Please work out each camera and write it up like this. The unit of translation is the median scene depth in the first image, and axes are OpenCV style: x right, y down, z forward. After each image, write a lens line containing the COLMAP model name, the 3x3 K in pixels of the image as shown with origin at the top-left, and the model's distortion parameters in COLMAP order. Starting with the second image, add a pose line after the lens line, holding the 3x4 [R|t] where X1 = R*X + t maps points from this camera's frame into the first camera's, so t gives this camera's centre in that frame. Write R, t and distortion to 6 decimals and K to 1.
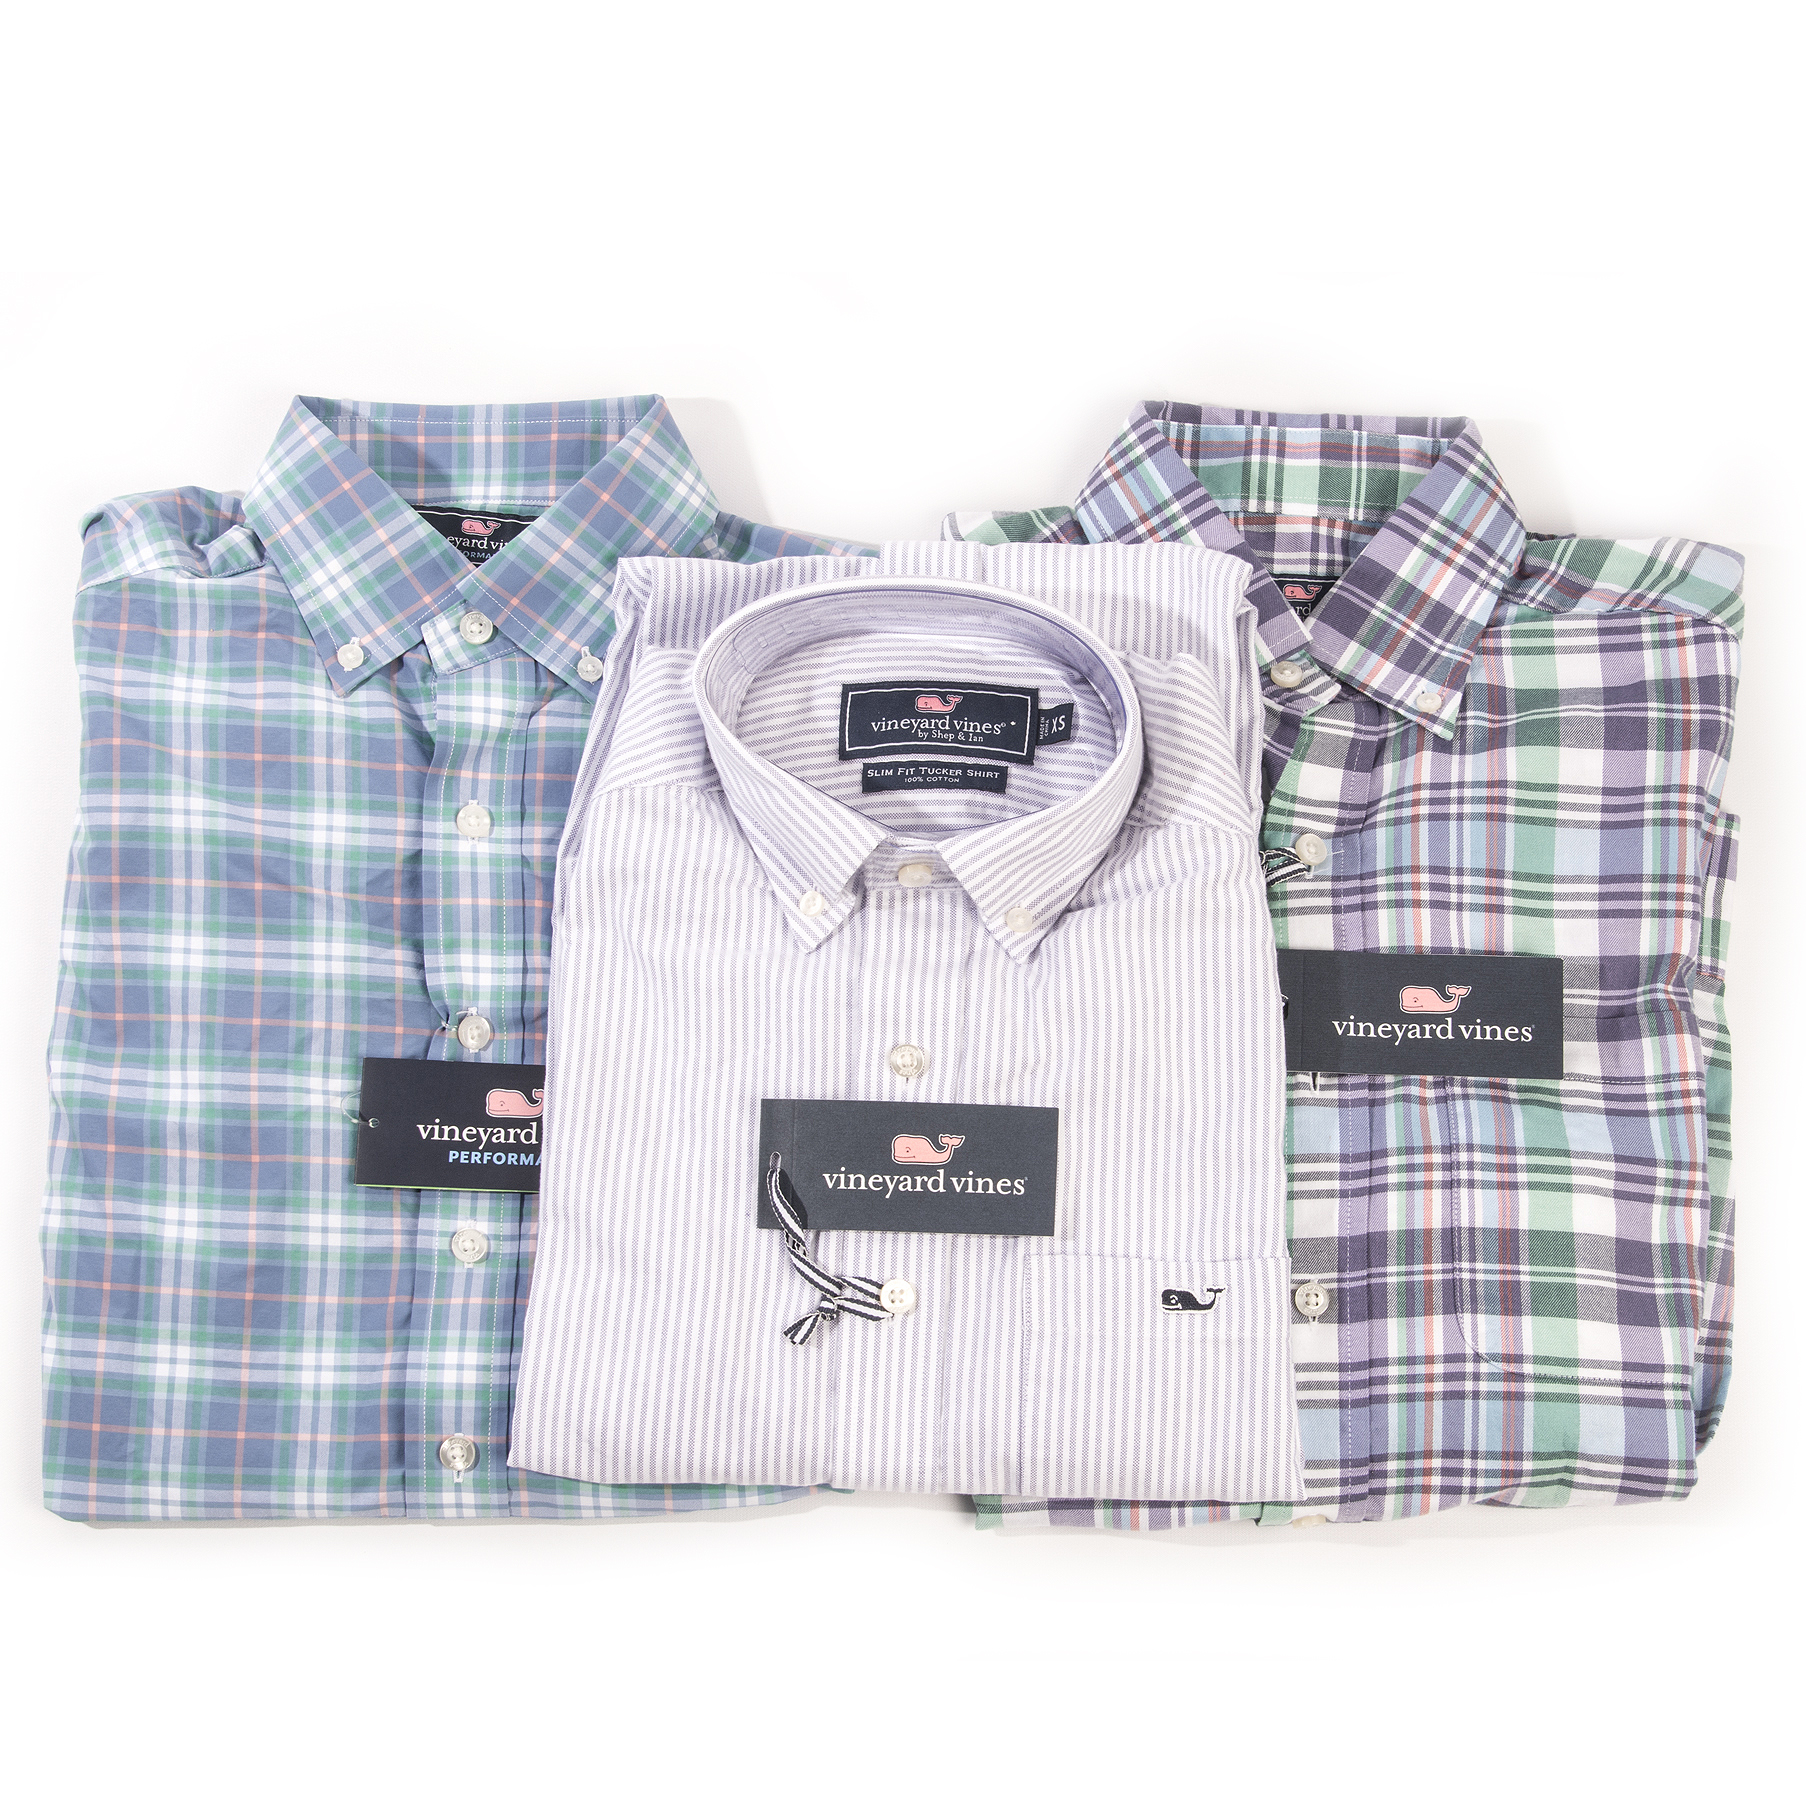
lens RADIAL K [[2623.9, 0, 903.0], [0, 2623.9, 903.0], [0, 0, 1]] dist [-0.279314, 0.007665]
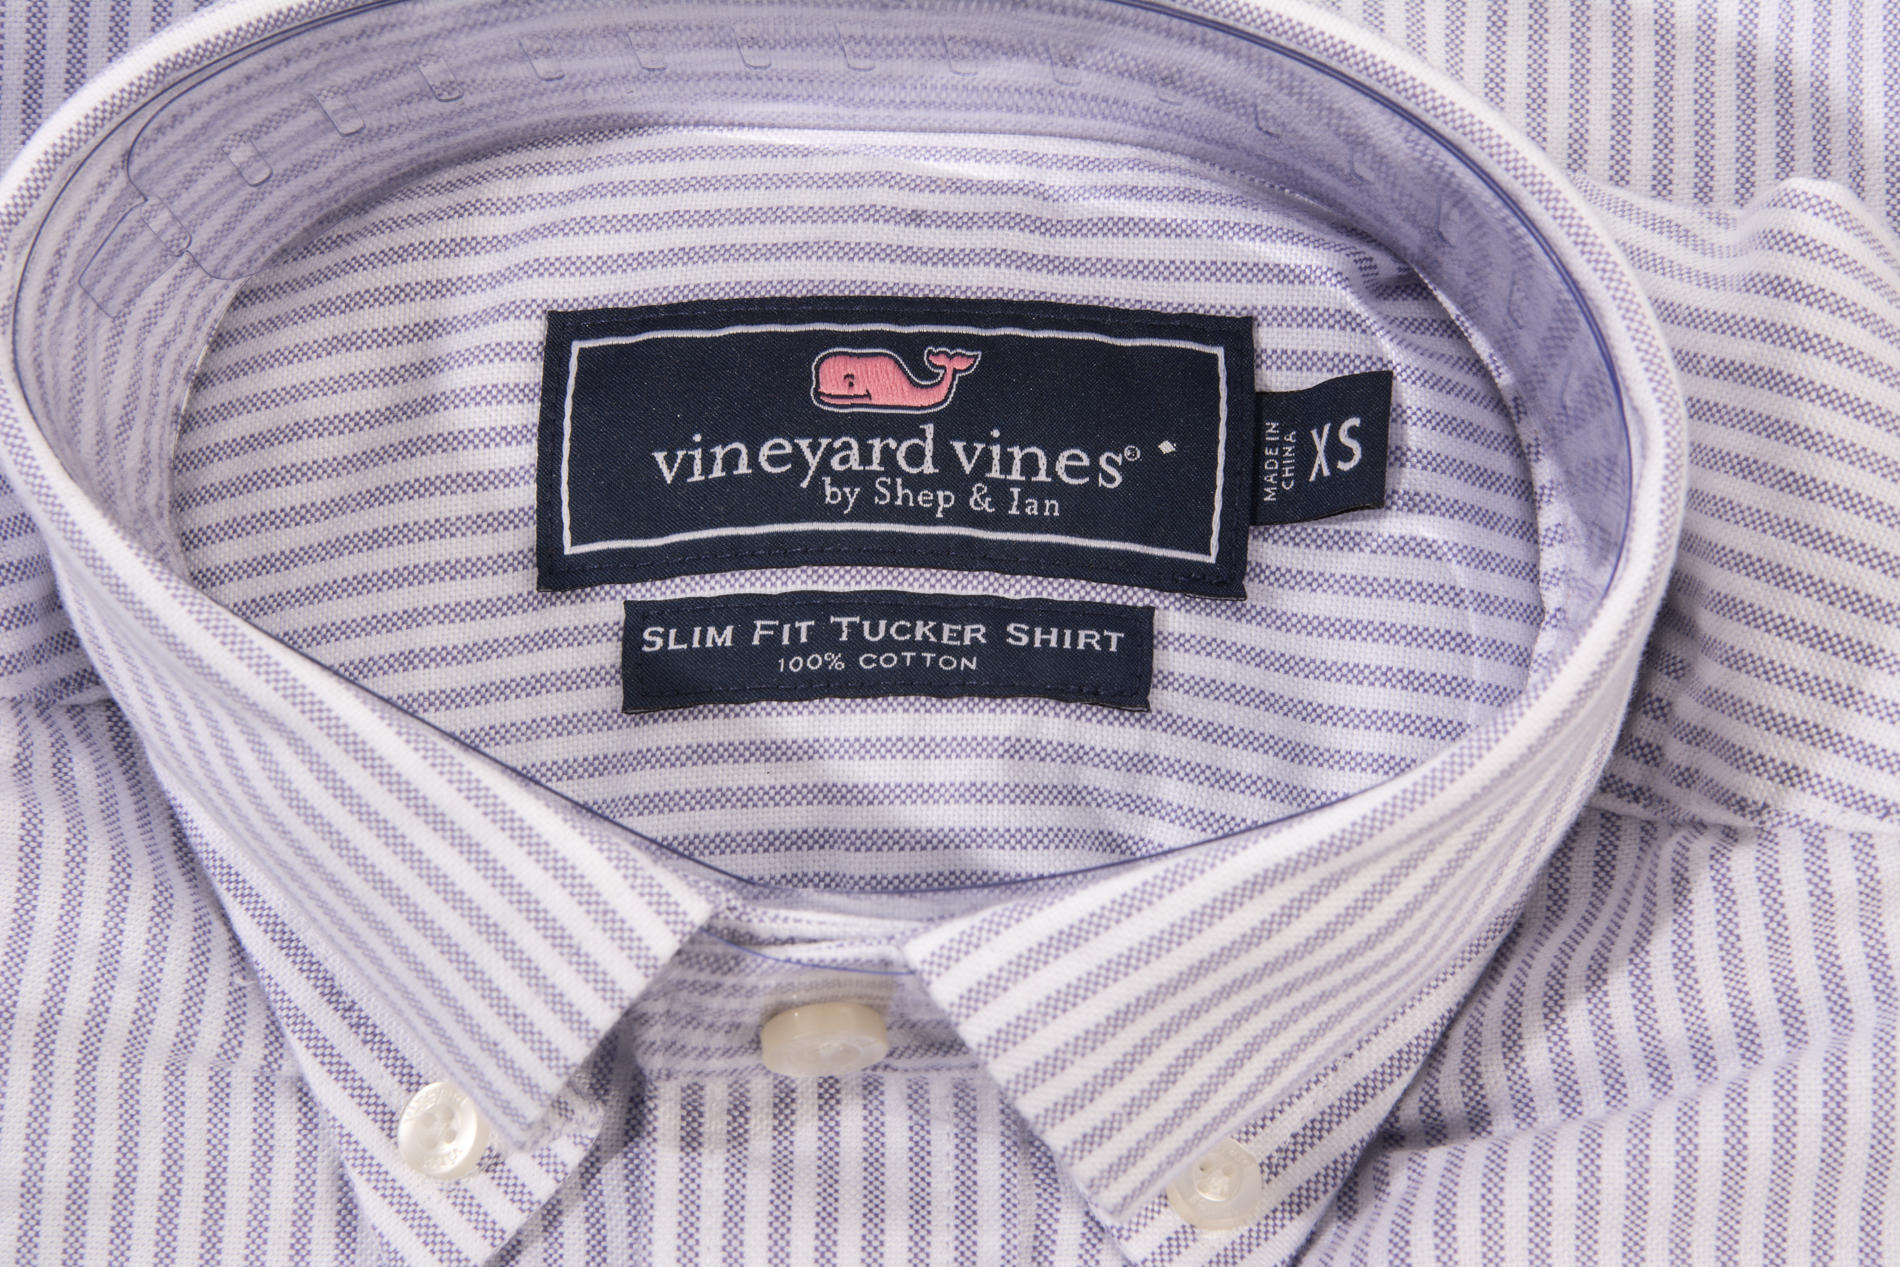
lens RADIAL K [[4905.2, 0, 950.0], [0, 4905.2, 633.5], [0, 0, 1]] dist [0.080640, 0.458659]
pose [[0.999142, -0.018687, 0.036960, -0.000229], [0.018834, 0.999816, -0.003647, -0.048591], [-0.036885, 0.004340, 0.999310, 0.495814]]
